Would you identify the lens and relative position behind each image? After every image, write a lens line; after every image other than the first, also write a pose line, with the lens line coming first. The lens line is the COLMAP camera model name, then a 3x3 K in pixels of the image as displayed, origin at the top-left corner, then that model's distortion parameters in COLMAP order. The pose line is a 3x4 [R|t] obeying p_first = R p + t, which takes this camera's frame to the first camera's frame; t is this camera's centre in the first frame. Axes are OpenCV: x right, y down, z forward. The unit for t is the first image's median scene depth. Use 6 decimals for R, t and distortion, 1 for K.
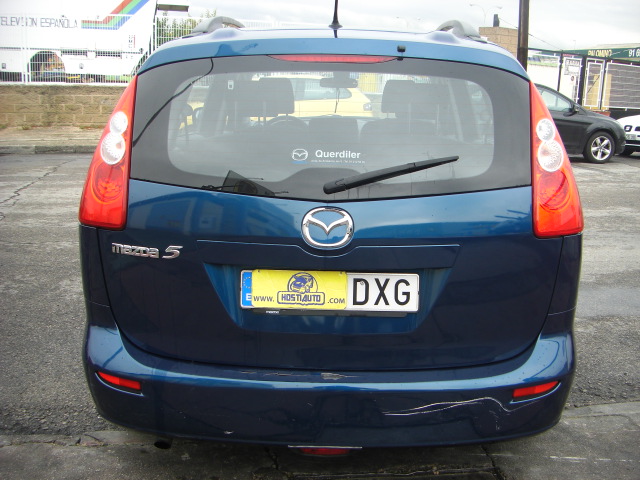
lens RADIAL K [[708.3, 0, 323.4], [0, 708.3, 243.8], [0, 0, 1]] dist [-0.138165, 0.000000]
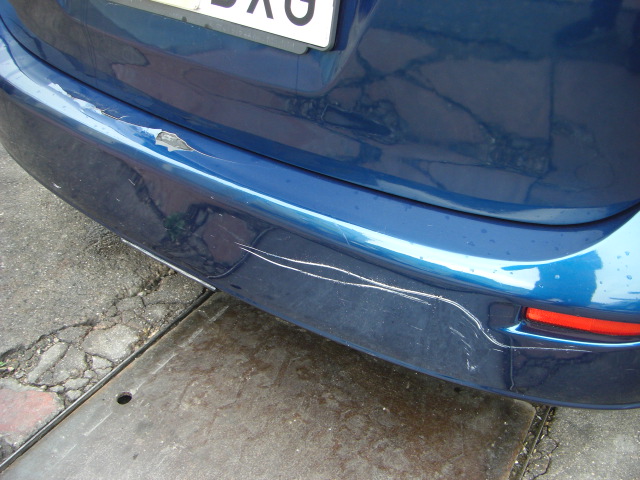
lens RADIAL K [[708.3, 0, 321.6], [0, 708.3, 235.0], [0, 0, 1]] dist [-0.138165, 0.000000]
pose [[0.825922, 0.336143, -0.452615, 0.348871], [-0.125581, 0.892335, 0.433552, 0.017410], [0.549619, -0.301240, 0.779213, 0.649151]]
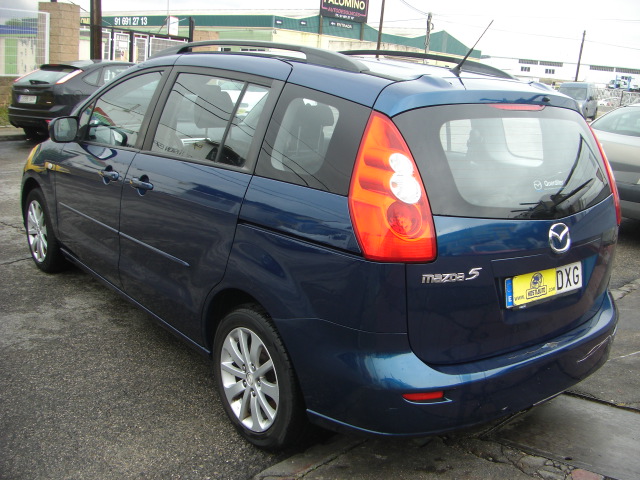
lens RADIAL K [[708.3, 0, 321.2], [0, 708.3, 239.8], [0, 0, 1]] dist [-0.138165, 0.000000]
pose [[0.756165, -0.128102, 0.641720, -1.135799], [0.101104, 0.991747, 0.078840, -0.160871], [-0.646523, 0.005264, 0.762876, 0.251067]]
